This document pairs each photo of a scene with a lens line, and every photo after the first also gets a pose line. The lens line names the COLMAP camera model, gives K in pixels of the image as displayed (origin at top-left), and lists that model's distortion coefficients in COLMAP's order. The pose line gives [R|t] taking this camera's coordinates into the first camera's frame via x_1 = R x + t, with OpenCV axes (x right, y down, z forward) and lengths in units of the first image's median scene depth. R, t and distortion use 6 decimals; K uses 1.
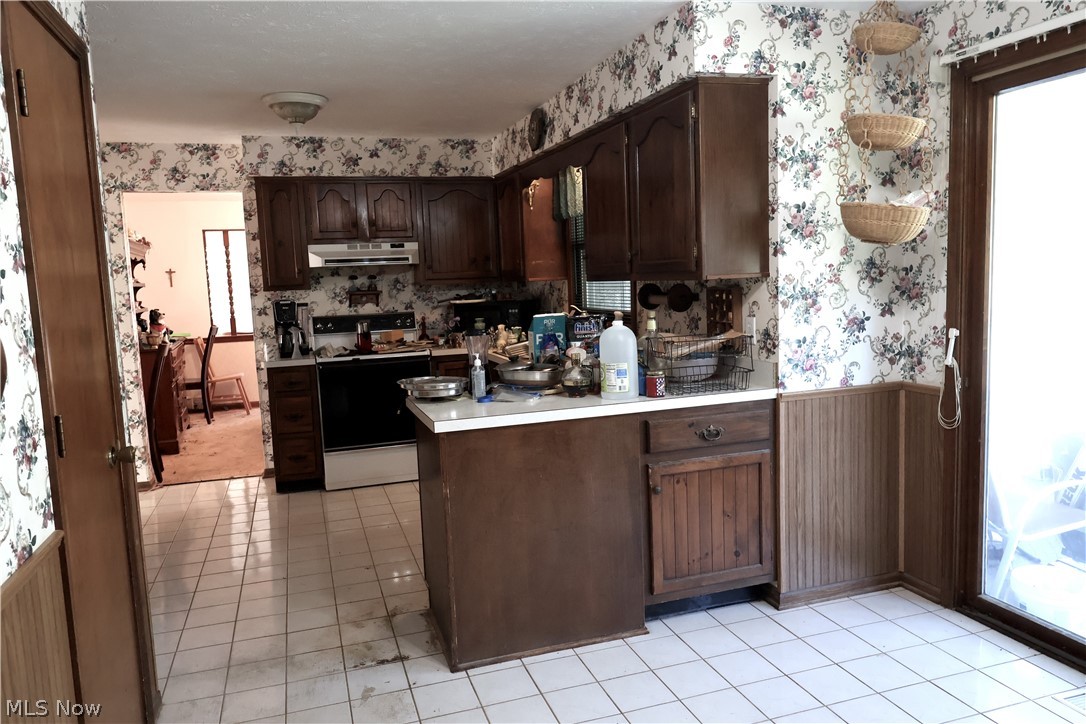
lens RADIAL K [[772.6, 0, 544.7], [0, 772.6, 360.6], [0, 0, 1]] dist [0.009176, -0.012271]
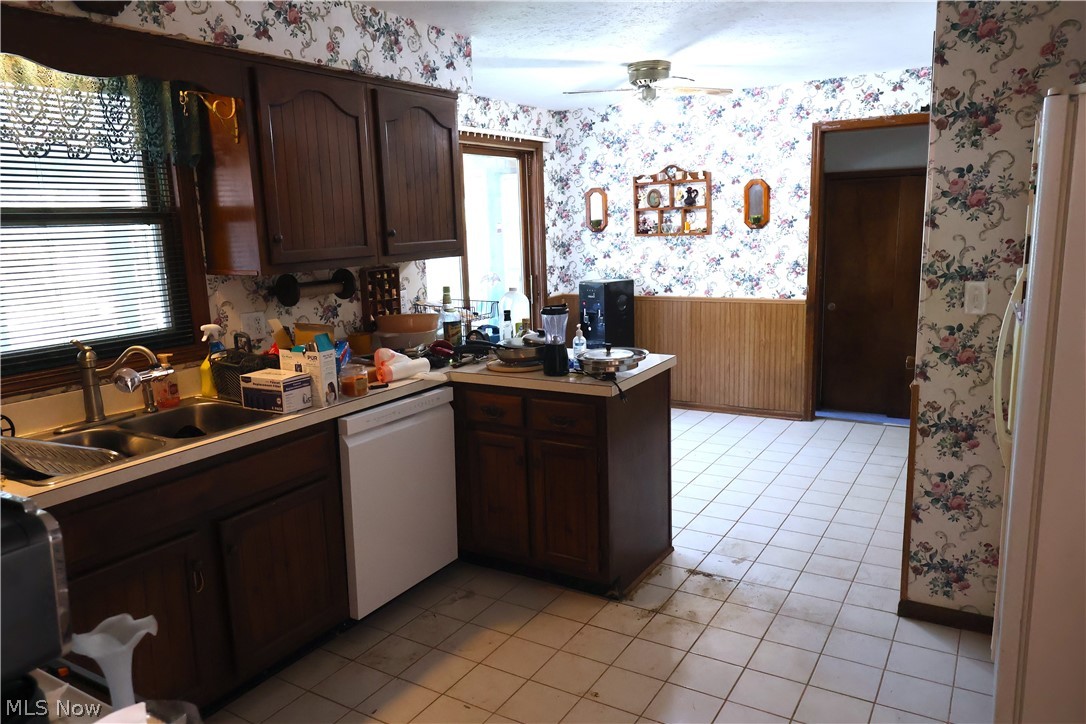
lens RADIAL K [[772.6, 0, 544.2], [0, 772.6, 360.9], [0, 0, 1]] dist [0.009176, -0.012271]
pose [[-0.650868, -0.079179, 0.755050, -0.855394], [0.143622, 0.963746, 0.224869, -0.204239], [-0.745482, 0.254802, -0.615900, 1.728365]]
